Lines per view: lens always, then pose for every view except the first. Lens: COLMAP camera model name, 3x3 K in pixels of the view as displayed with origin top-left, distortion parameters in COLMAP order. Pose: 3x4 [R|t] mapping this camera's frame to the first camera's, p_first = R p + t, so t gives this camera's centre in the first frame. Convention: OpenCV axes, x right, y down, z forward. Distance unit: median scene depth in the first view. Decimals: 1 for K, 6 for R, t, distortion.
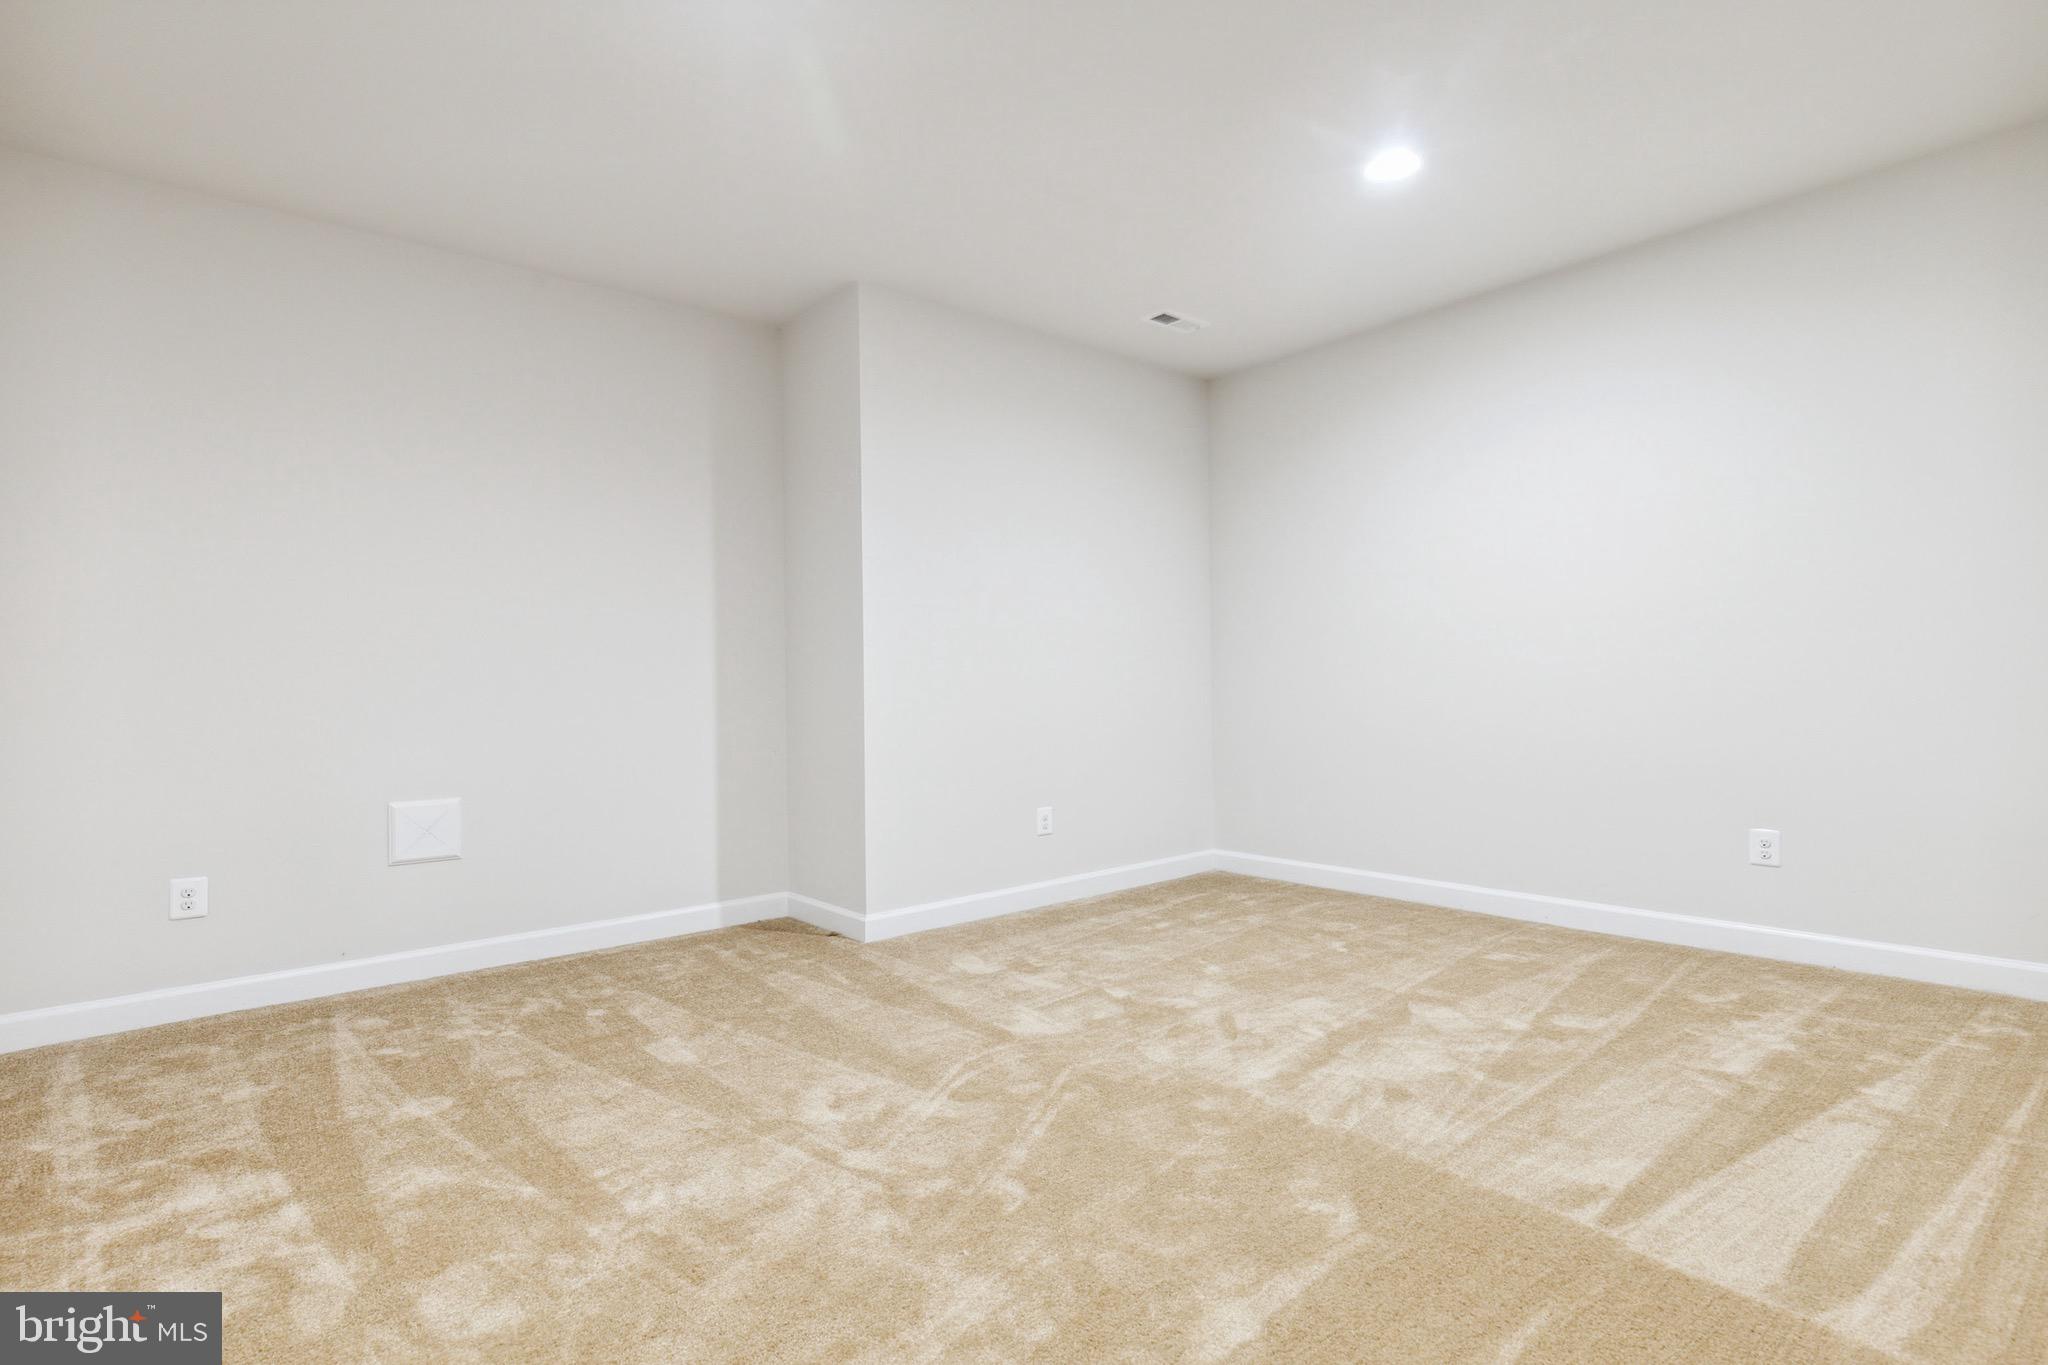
lens RADIAL K [[948.7, 0, 1025.5], [0, 948.7, 650.2], [0, 0, 1]] dist [0.008353, 0.000460]
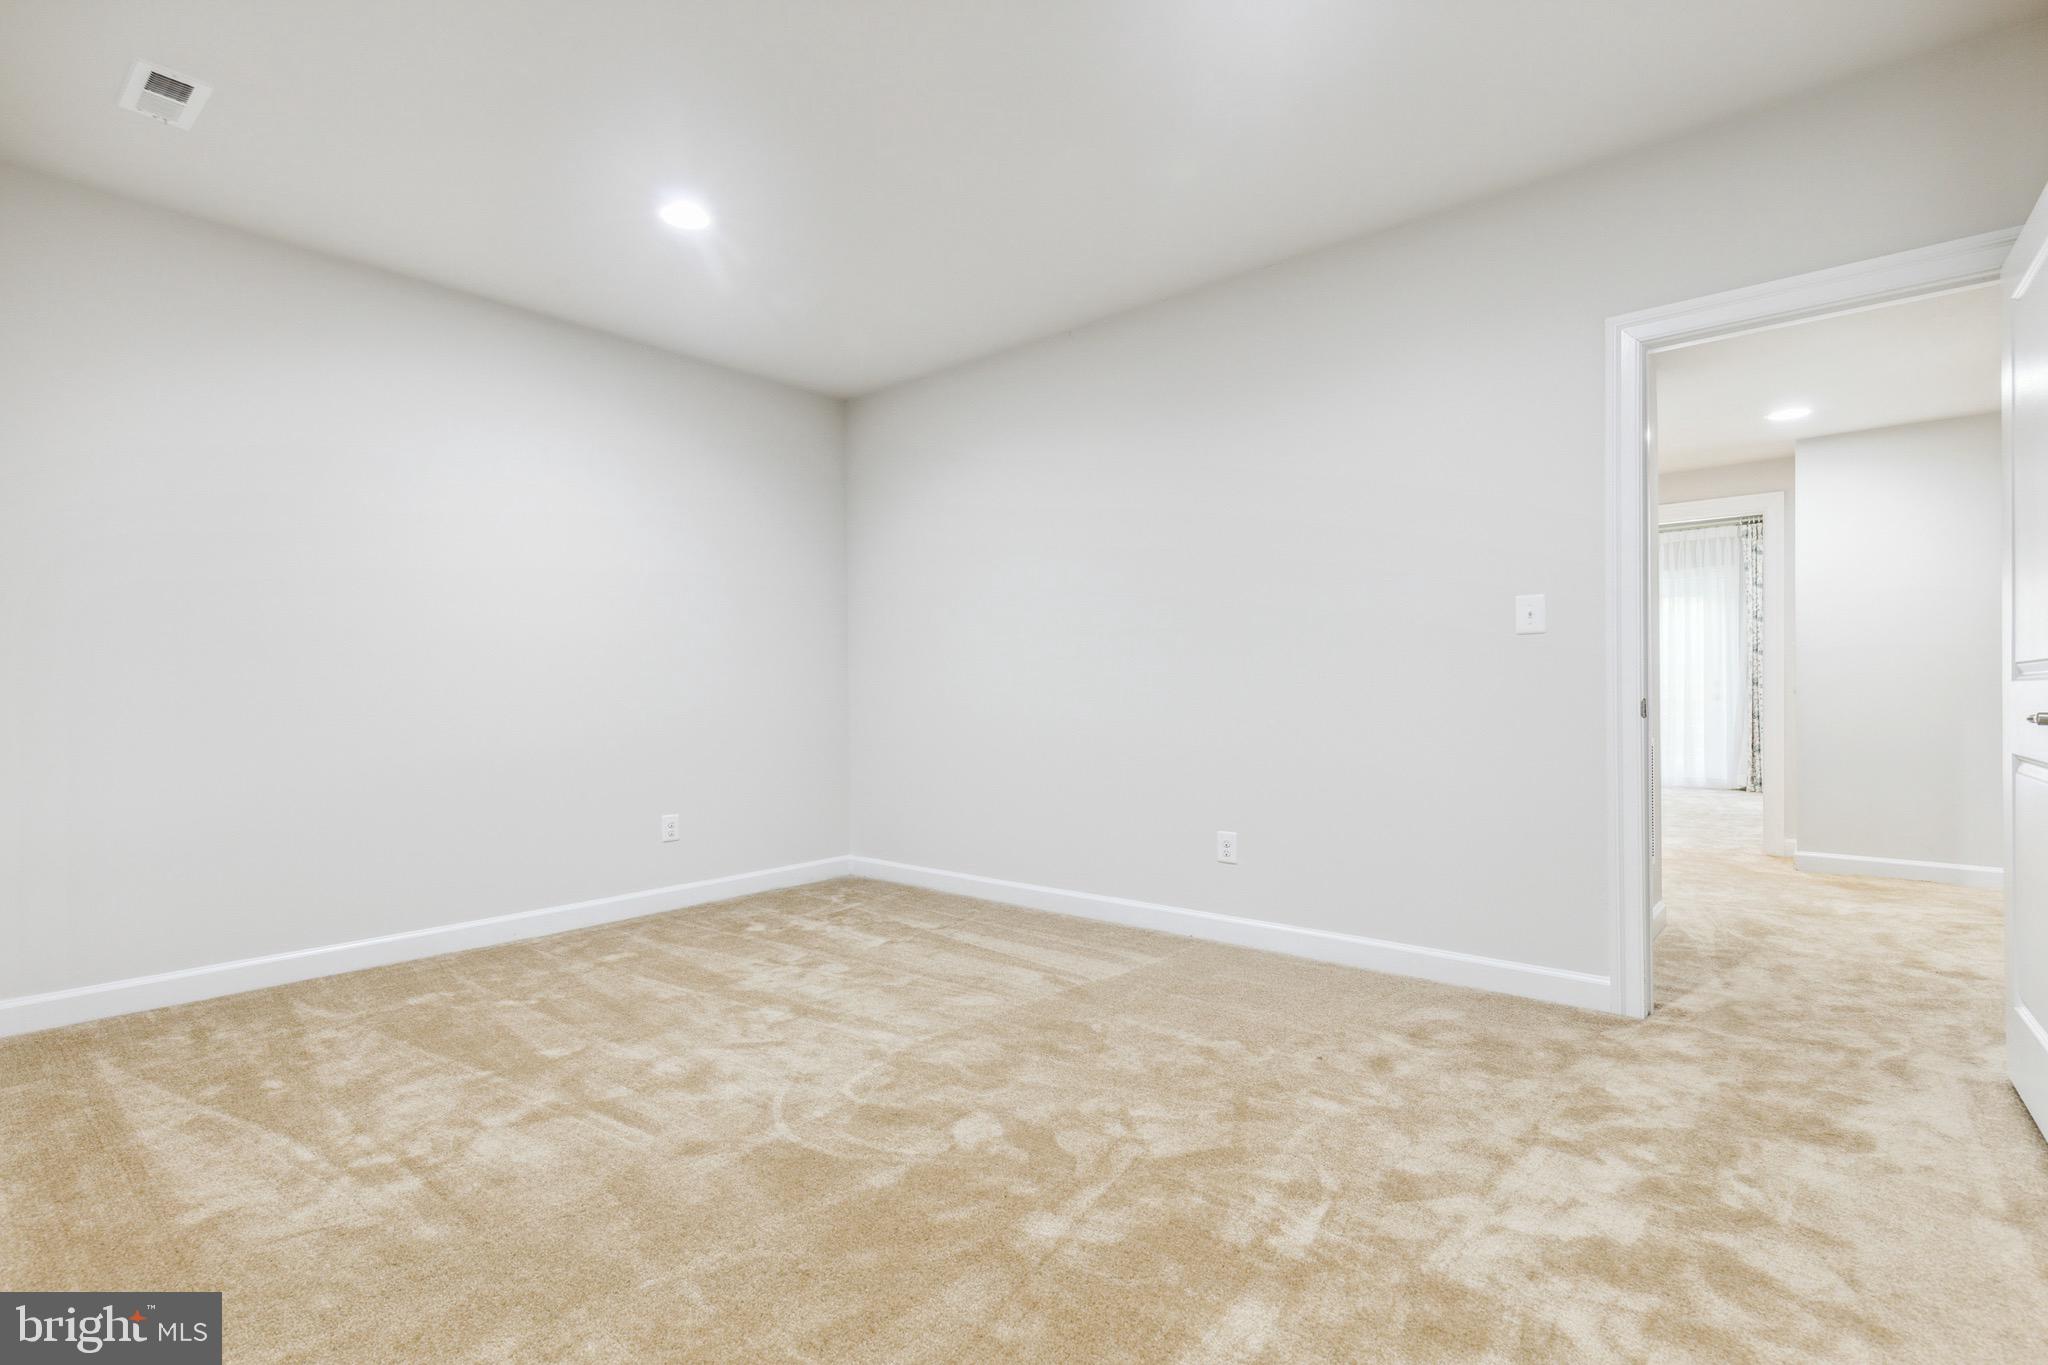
lens RADIAL K [[949.0, 0, 1009.9], [0, 949.0, 708.6], [0, 0, 1]] dist [-0.000882, 0.000041]
pose [[-0.127765, 0.013522, 0.991712, -0.880765], [-0.030102, 0.999394, -0.017505, 0.057687], [-0.991347, -0.032089, -0.127281, 0.958288]]
